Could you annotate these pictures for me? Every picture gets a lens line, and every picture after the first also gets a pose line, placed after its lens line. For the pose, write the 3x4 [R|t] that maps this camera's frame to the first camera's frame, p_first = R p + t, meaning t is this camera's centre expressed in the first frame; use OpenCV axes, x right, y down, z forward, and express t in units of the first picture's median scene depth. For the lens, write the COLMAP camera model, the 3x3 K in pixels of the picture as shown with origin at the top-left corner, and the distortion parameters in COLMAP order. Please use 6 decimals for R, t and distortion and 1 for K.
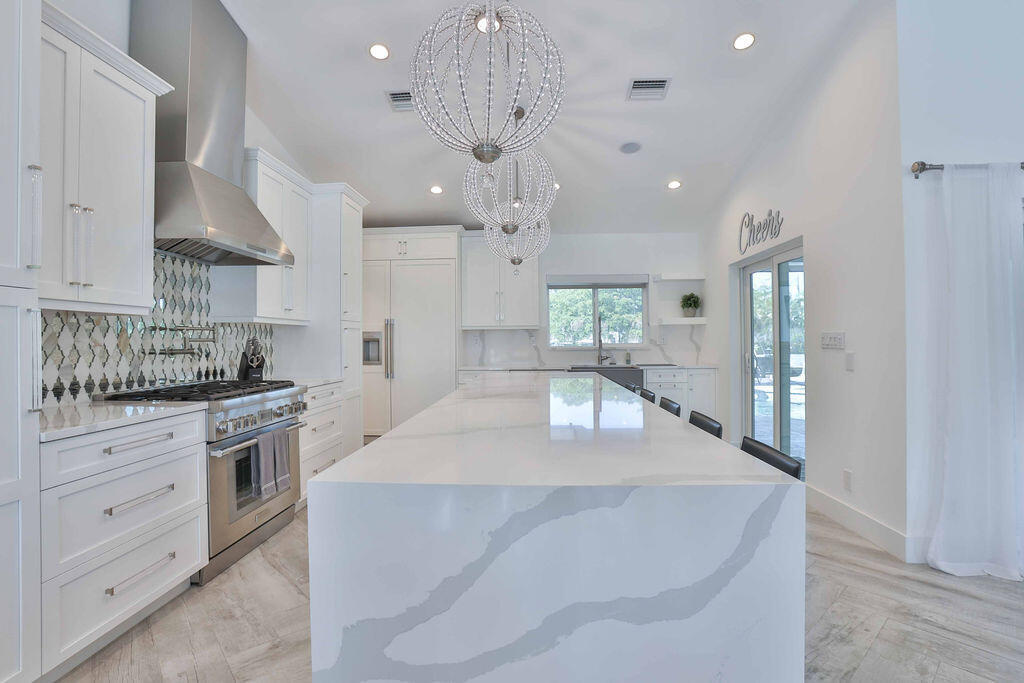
lens RADIAL K [[497.7, 0, 506.0], [0, 497.7, 336.6], [0, 0, 1]] dist [-0.086898, 0.038365]
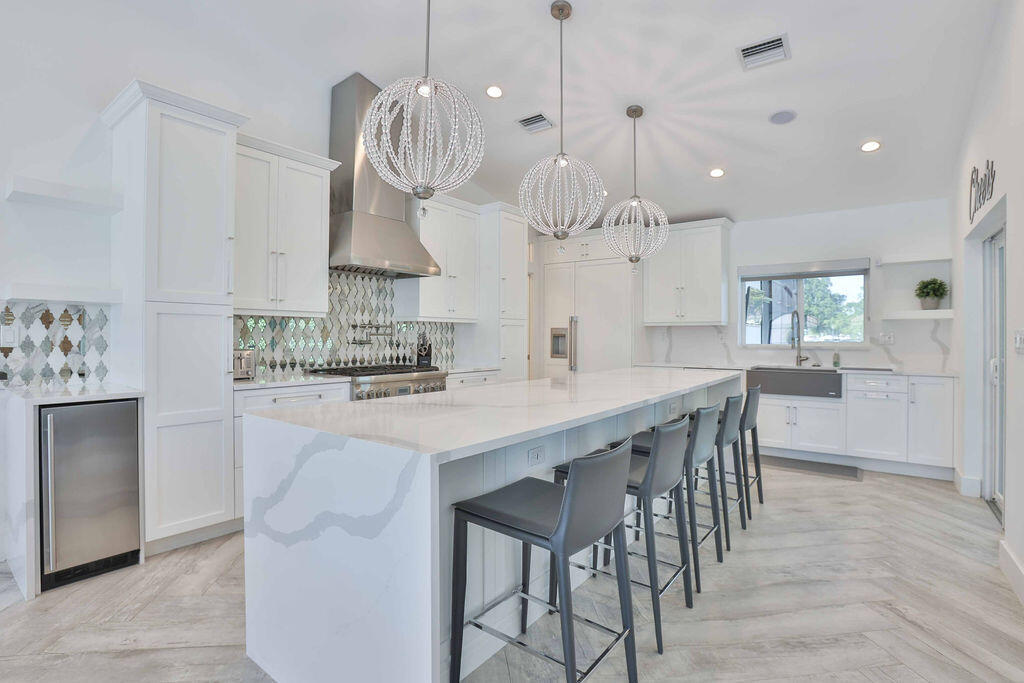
lens RADIAL K [[497.7, 0, 506.0], [0, 497.7, 336.6], [0, 0, 1]] dist [-0.086898, 0.038365]
pose [[0.833745, 0.009829, -0.552062, 0.340204], [-0.005005, 0.999935, 0.010244, -0.001853], [0.552126, -0.005778, 0.833740, 0.012737]]
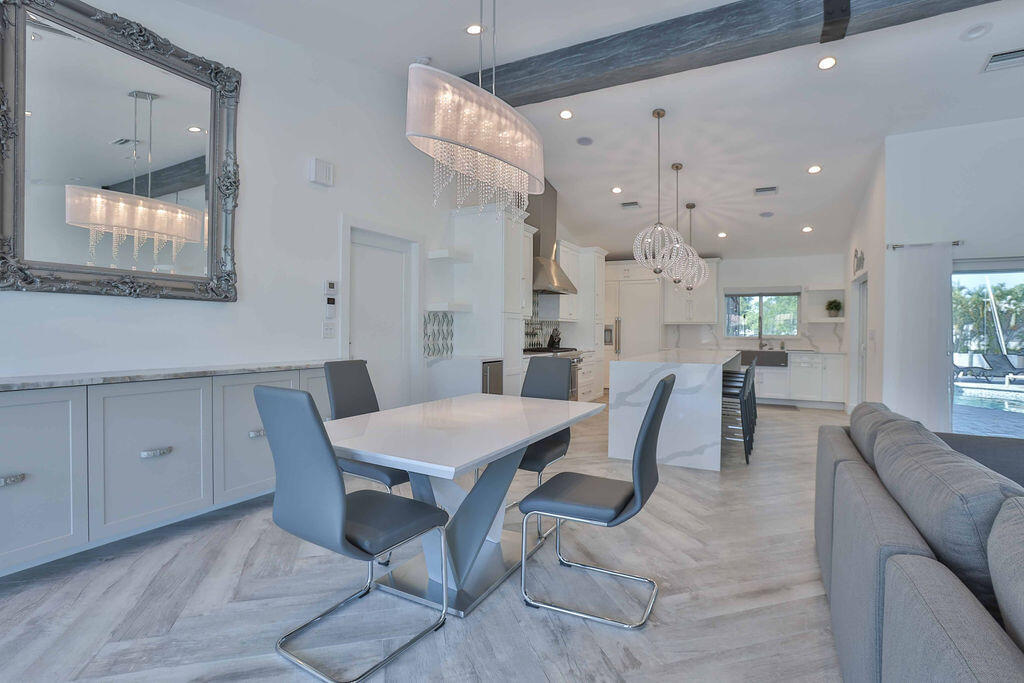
lens RADIAL K [[497.7, 0, 506.0], [0, 497.7, 336.6], [0, 0, 1]] dist [-0.086898, 0.038365]
pose [[0.908479, 0.020792, -0.417413, 0.157409], [-0.012578, 0.999669, 0.022421, -0.005380], [0.417741, -0.015119, 0.908440, -0.888569]]
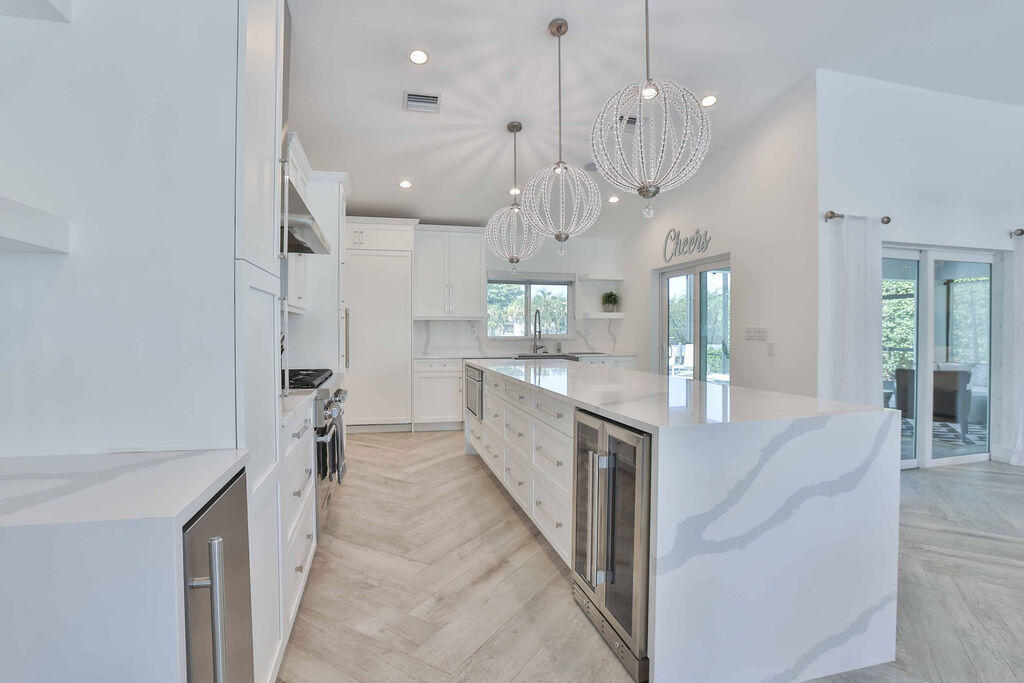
lens RADIAL K [[497.7, 0, 506.0], [0, 497.7, 336.6], [0, 0, 1]] dist [-0.086898, 0.038365]
pose [[0.951531, 0.005297, 0.307508, -0.321843], [-0.011086, 0.999793, 0.017082, 0.001371], [-0.307354, -0.019663, 0.951392, -0.063117]]
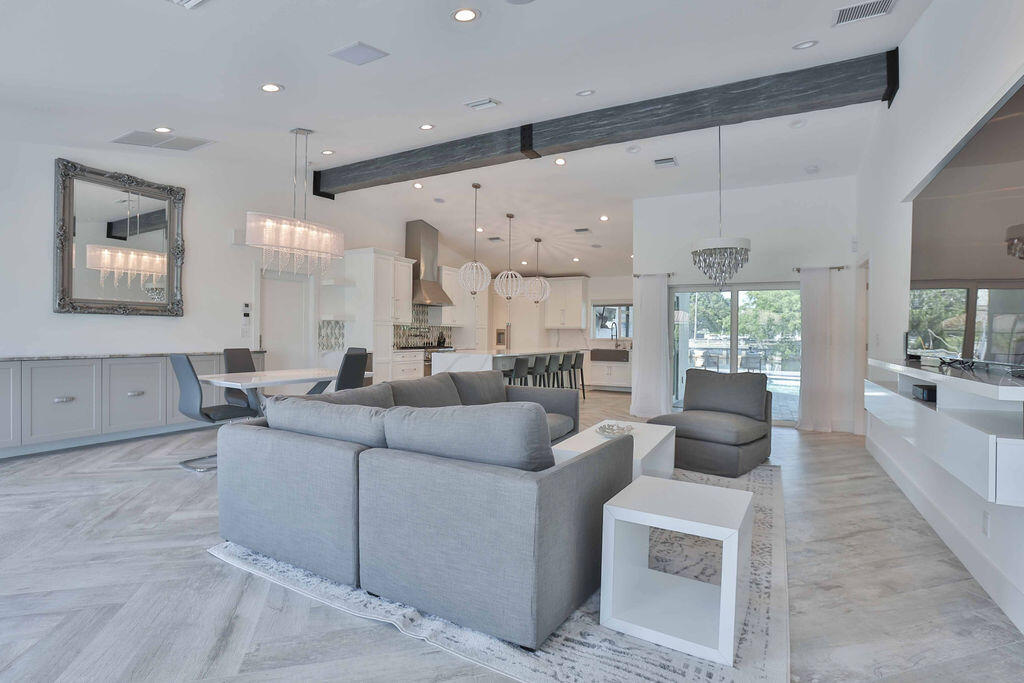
lens RADIAL K [[497.7, 0, 506.0], [0, 497.7, 336.6], [0, 0, 1]] dist [-0.086898, 0.038365]
pose [[0.907665, 0.019991, -0.419220, 0.870000], [-0.014769, 0.999768, 0.015699, -0.015926], [0.419436, -0.008058, 0.907749, -1.233656]]
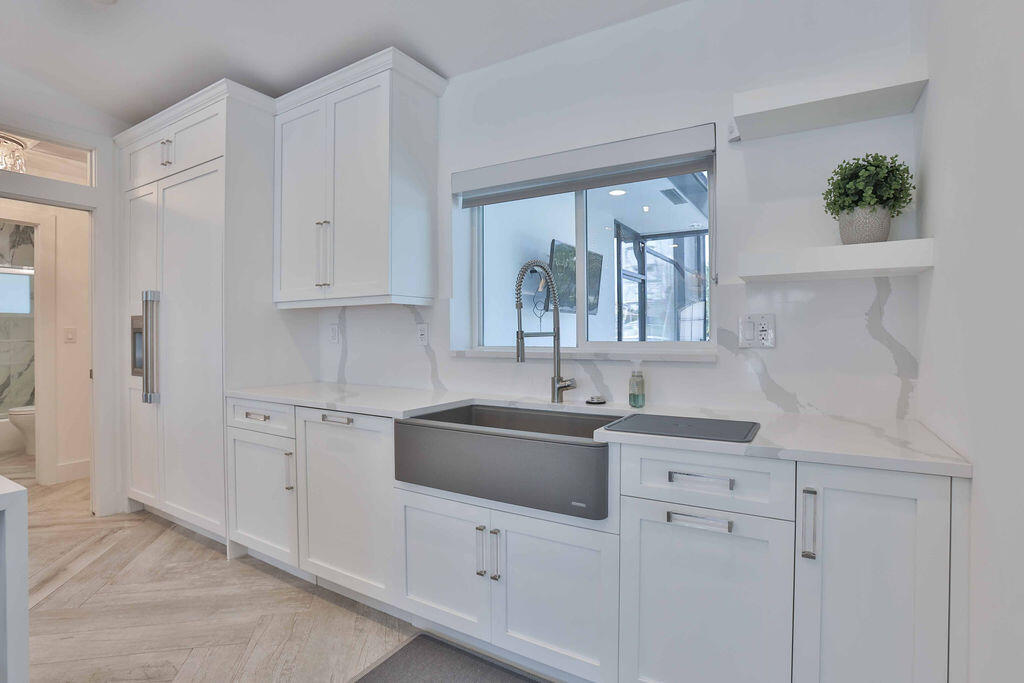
lens RADIAL K [[497.7, 0, 506.0], [0, 497.7, 336.6], [0, 0, 1]] dist [-0.086898, 0.038365]
pose [[0.883136, 0.006920, -0.469067, 0.477437], [0.002001, 0.999827, 0.018519, 0.005597], [0.469113, -0.017294, 0.882969, 1.001942]]
